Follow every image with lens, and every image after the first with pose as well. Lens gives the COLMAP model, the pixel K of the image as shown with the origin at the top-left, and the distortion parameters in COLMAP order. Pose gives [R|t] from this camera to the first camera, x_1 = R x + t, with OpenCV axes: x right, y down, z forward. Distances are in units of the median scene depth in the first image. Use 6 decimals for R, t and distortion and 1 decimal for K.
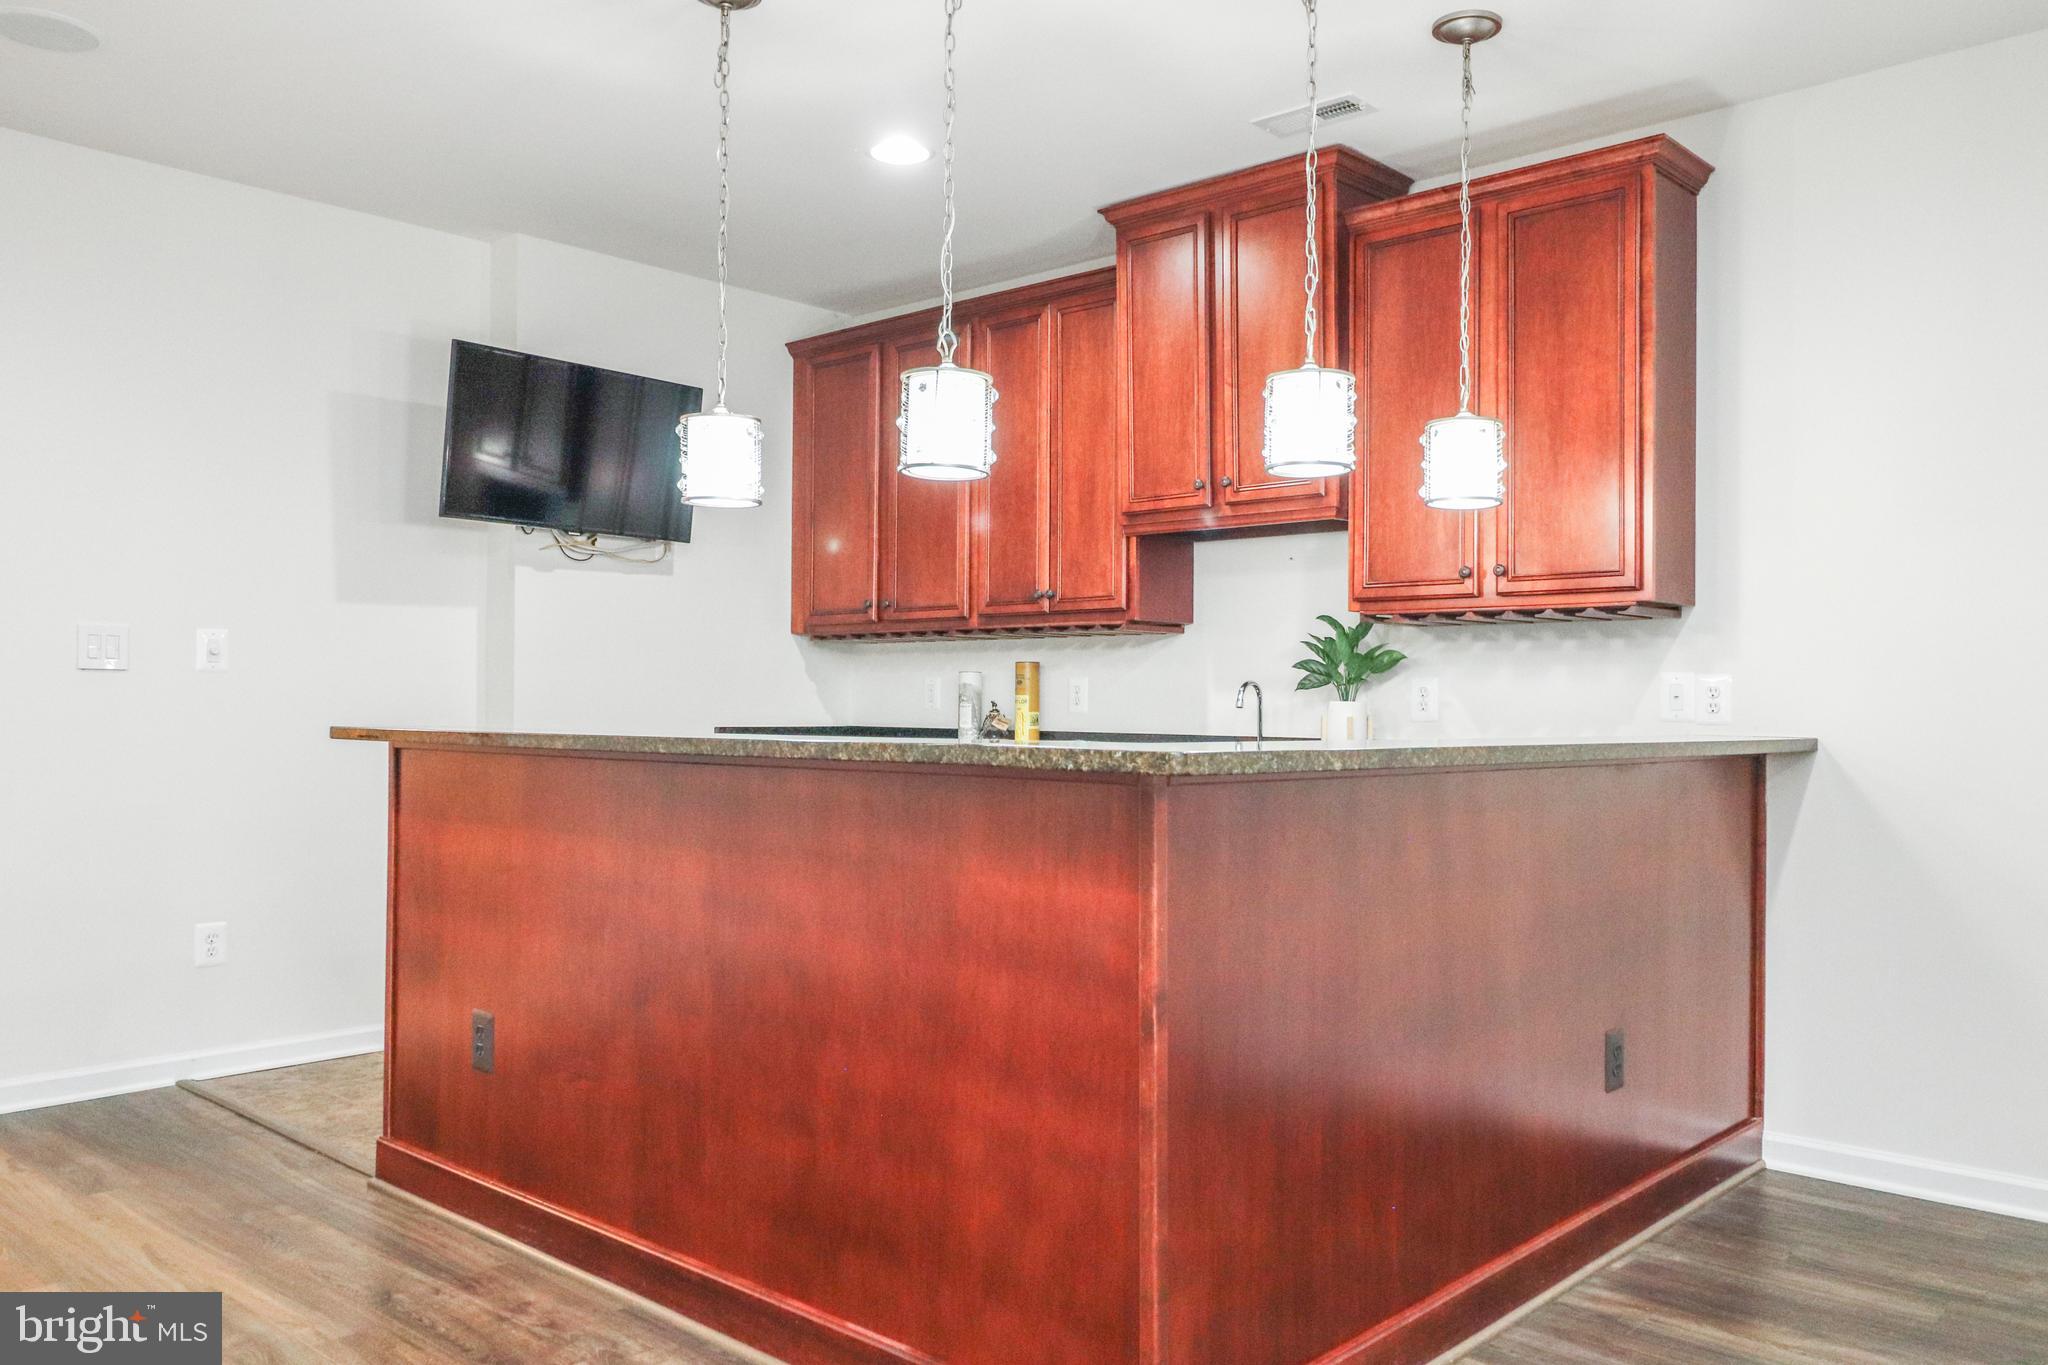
lens RADIAL K [[1623.3, 0, 1024.0], [0, 1623.3, 682.5], [0, 0, 1]] dist [-0.067049, -0.000026]
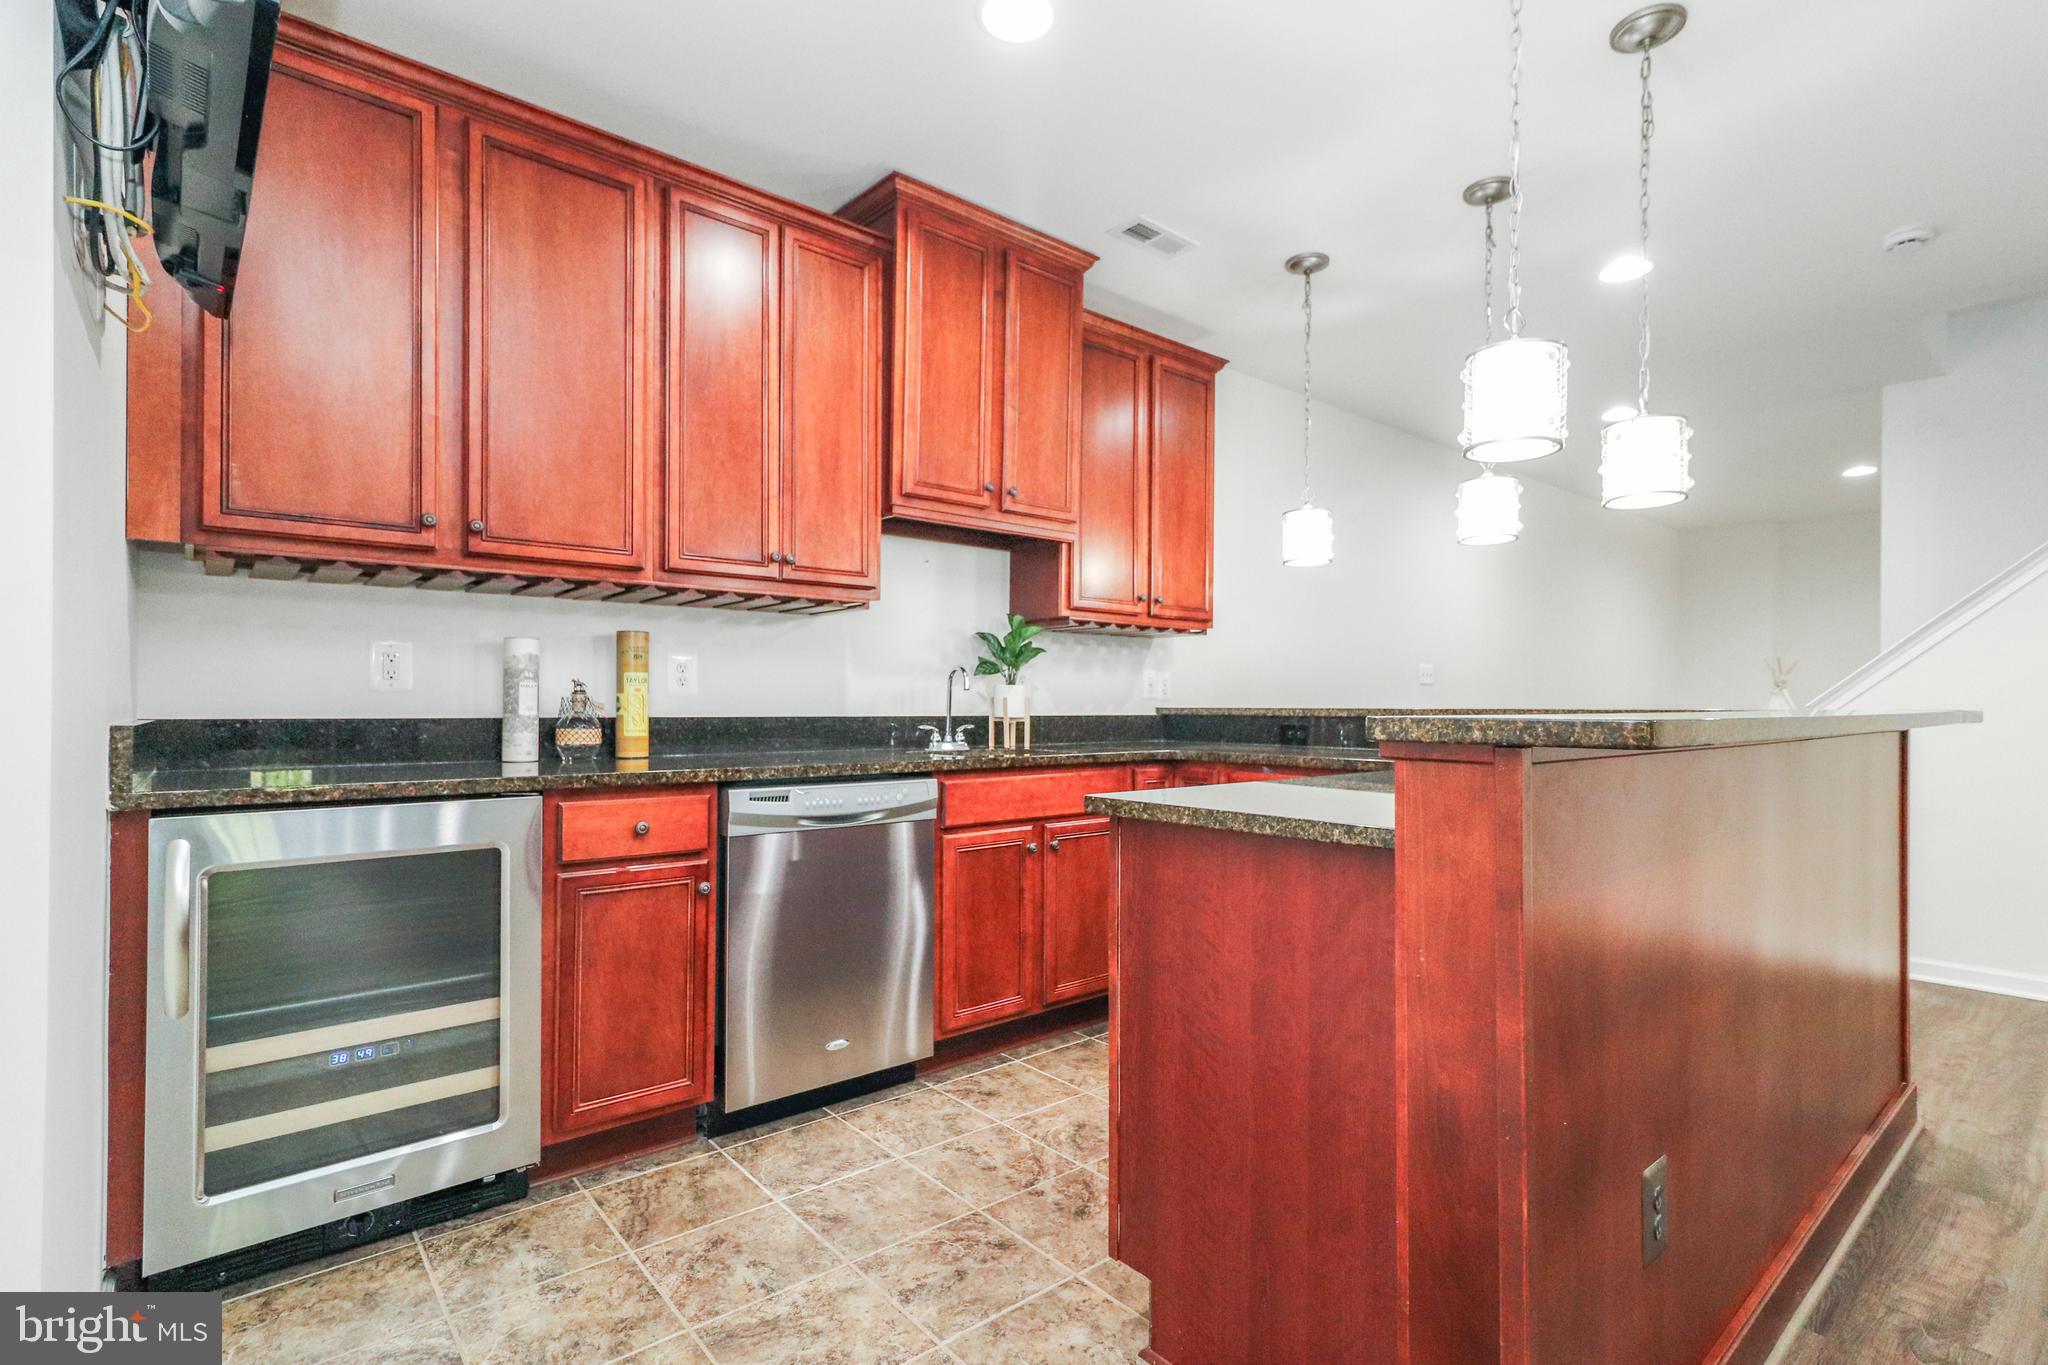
lens RADIAL K [[951.6, 0, 1037.9], [0, 951.6, 679.6], [0, 0, 1]] dist [0.002375, 0.000998]
pose [[0.125169, 0.016957, 0.991991, -0.524550], [-0.018182, 0.999725, -0.014795, 0.017929], [-0.991969, -0.016184, 0.125443, 0.879576]]
